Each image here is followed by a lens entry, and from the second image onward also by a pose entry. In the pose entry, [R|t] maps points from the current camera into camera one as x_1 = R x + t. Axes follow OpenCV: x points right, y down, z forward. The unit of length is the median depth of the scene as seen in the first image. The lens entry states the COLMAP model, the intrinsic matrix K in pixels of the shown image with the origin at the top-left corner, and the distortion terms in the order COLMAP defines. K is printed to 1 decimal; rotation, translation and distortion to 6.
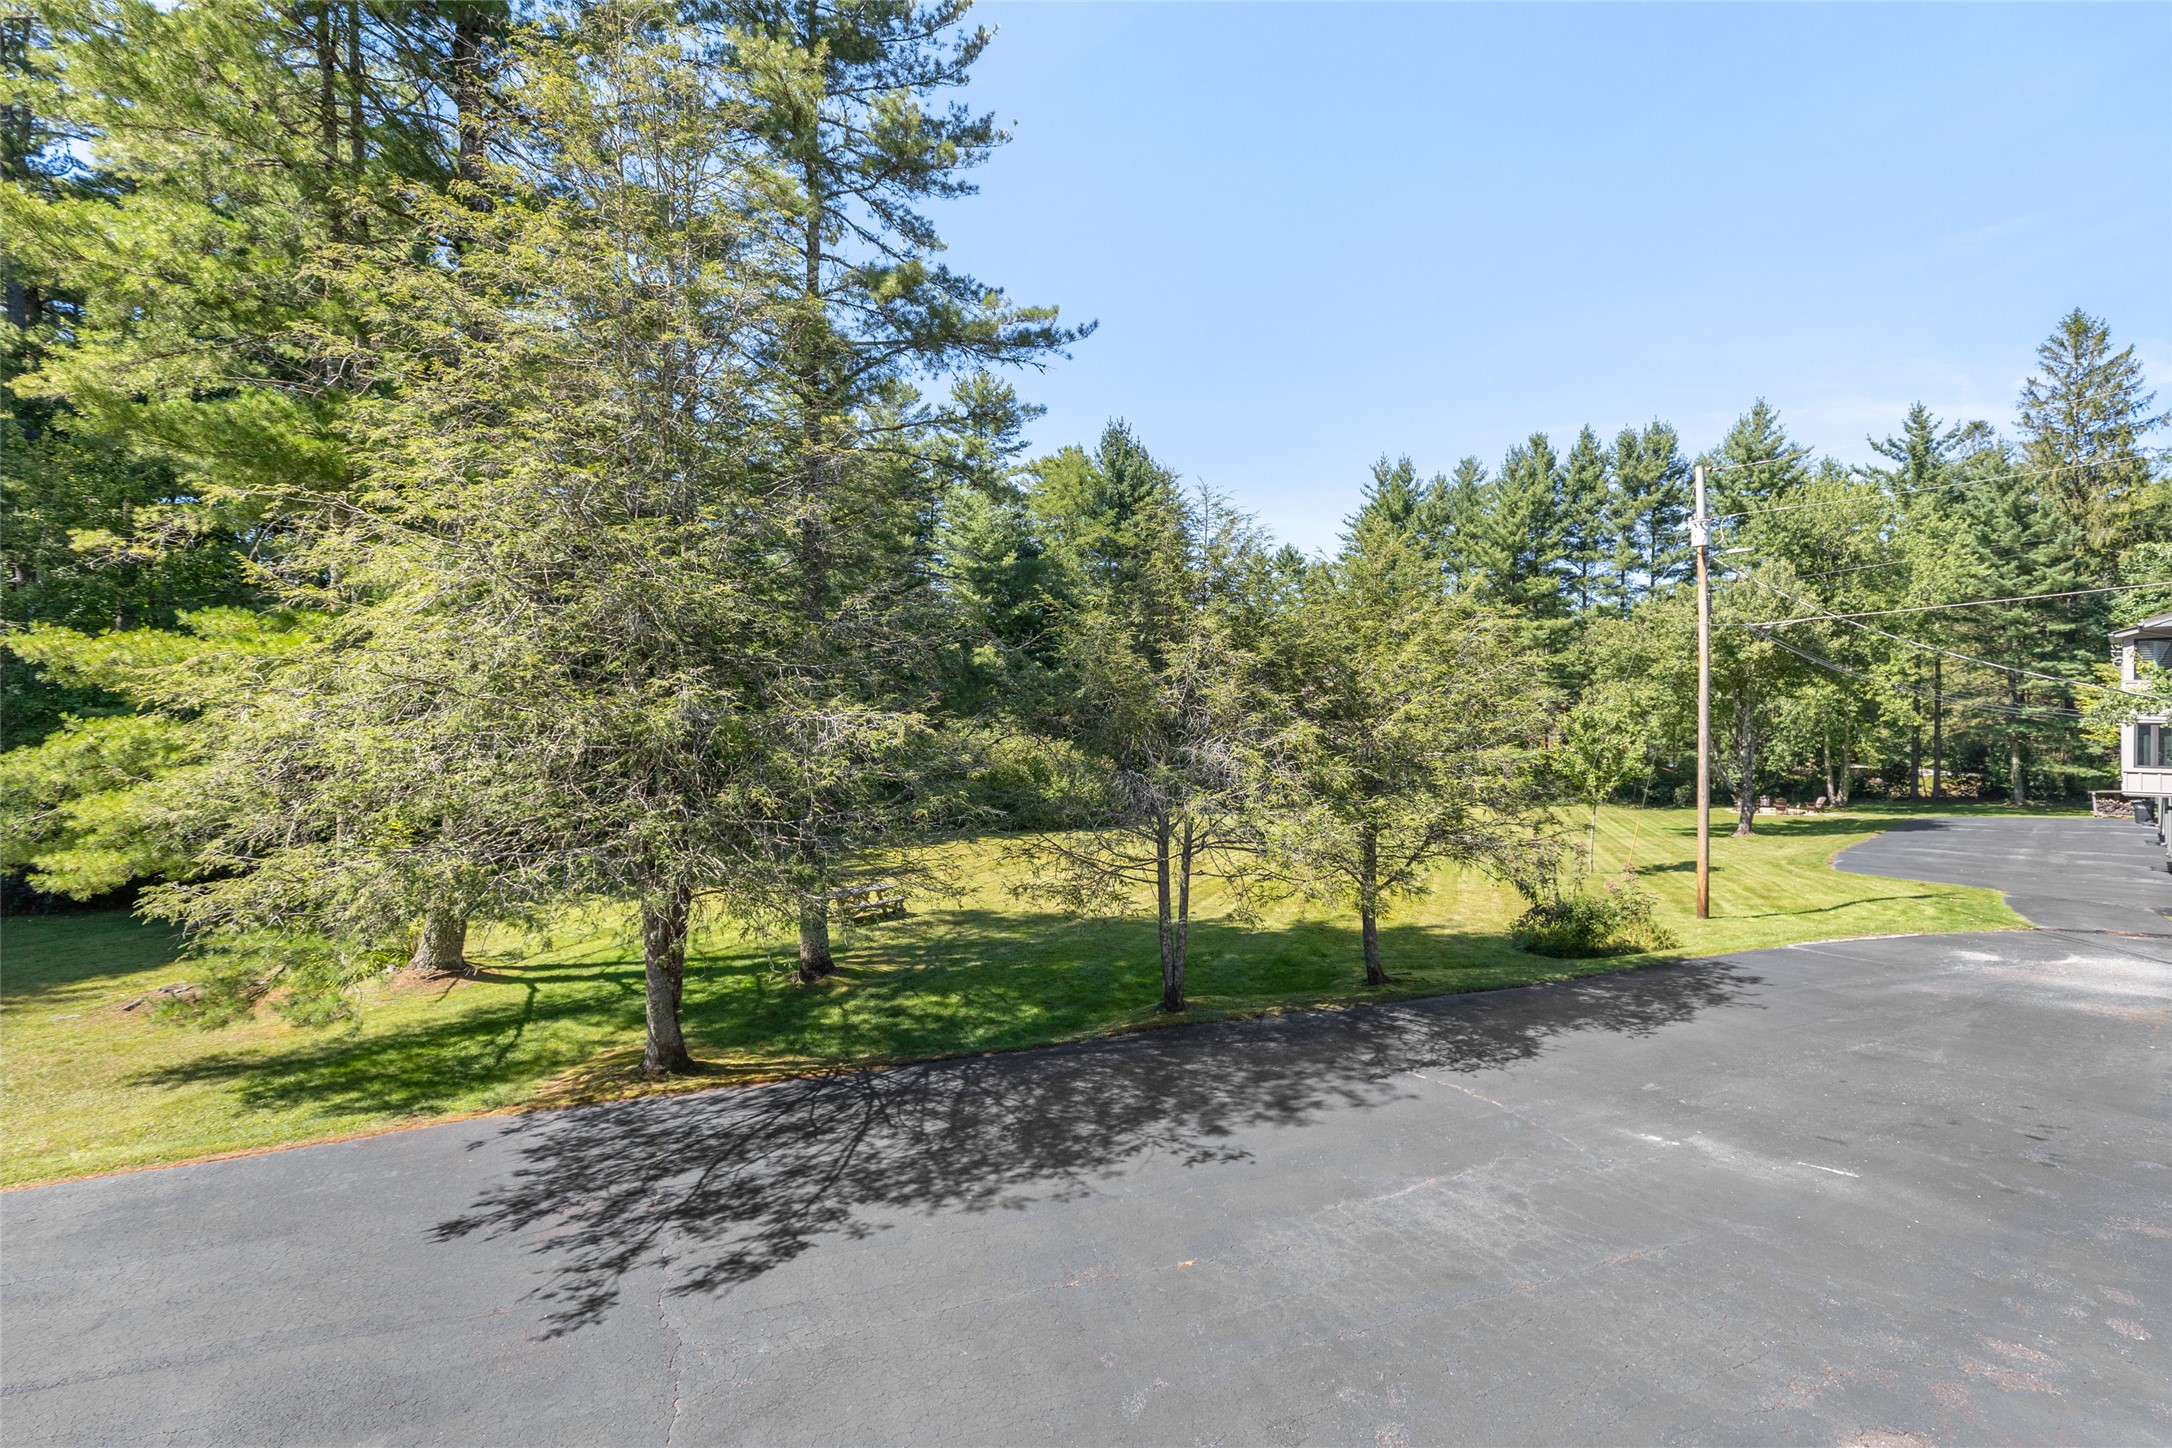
lens RADIAL K [[969.3, 0, 1086.6], [0, 969.3, 730.4], [0, 0, 1]] dist [-0.001687, 0.000662]
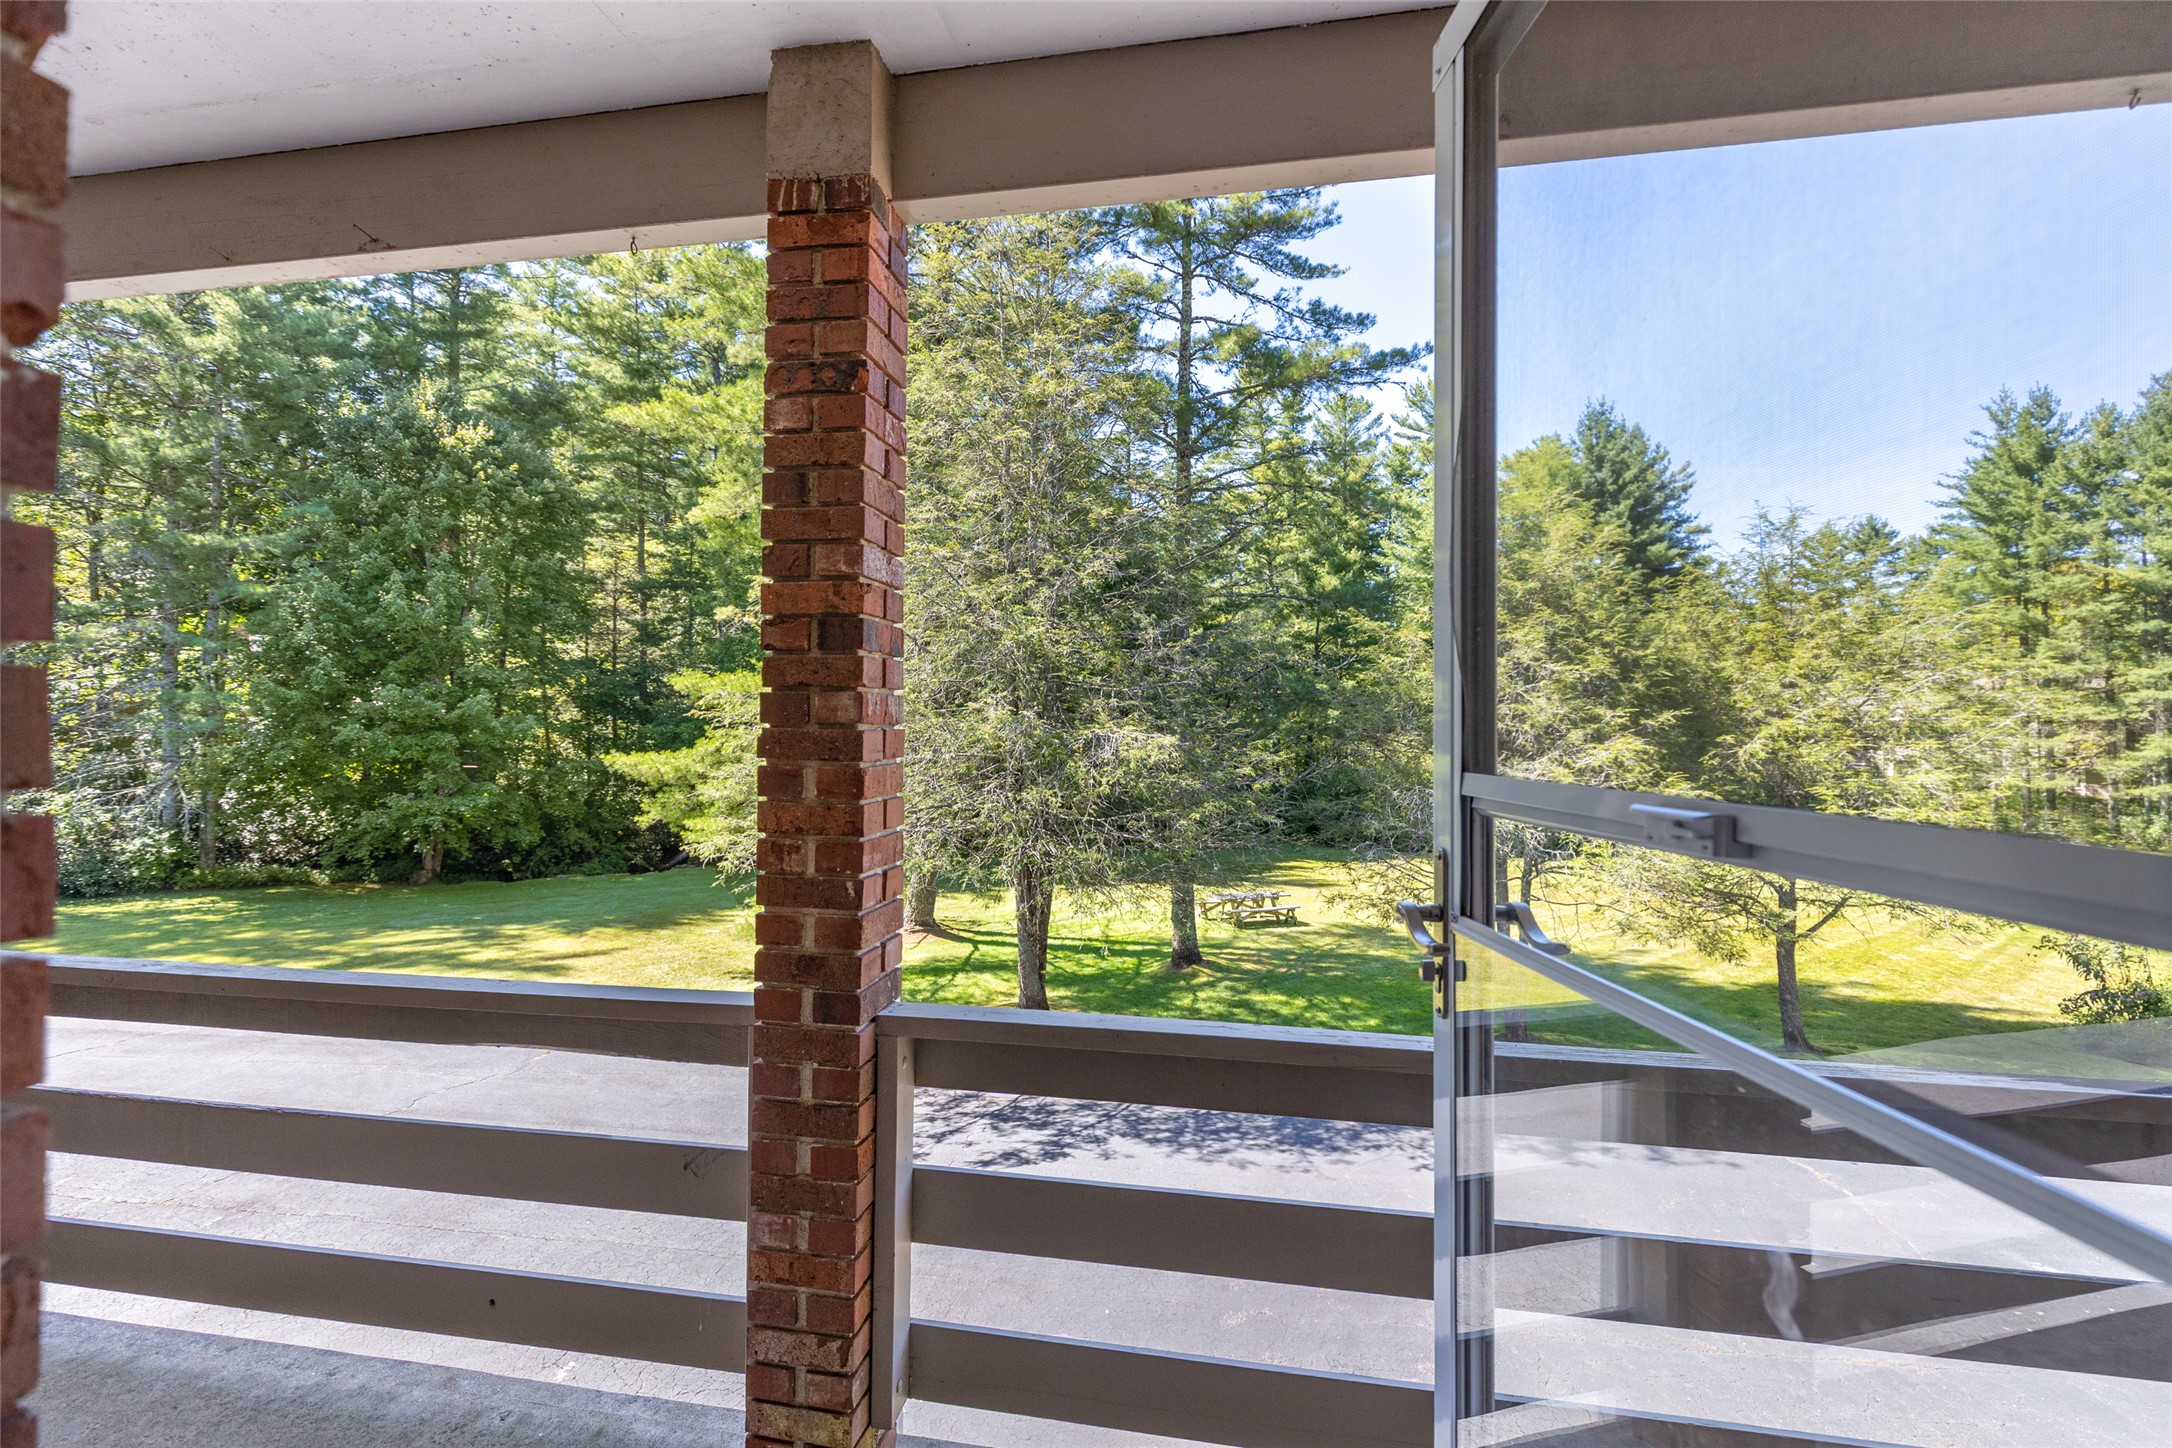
lens RADIAL K [[985.4, 0, 1075.7], [0, 985.4, 723.4], [0, 0, 1]] dist [0.002926, 0.000359]
pose [[0.874538, 0.001358, -0.484955, 0.162063], [-0.012339, 0.999735, -0.019452, 0.000569], [0.484800, 0.022995, 0.874323, -0.054970]]
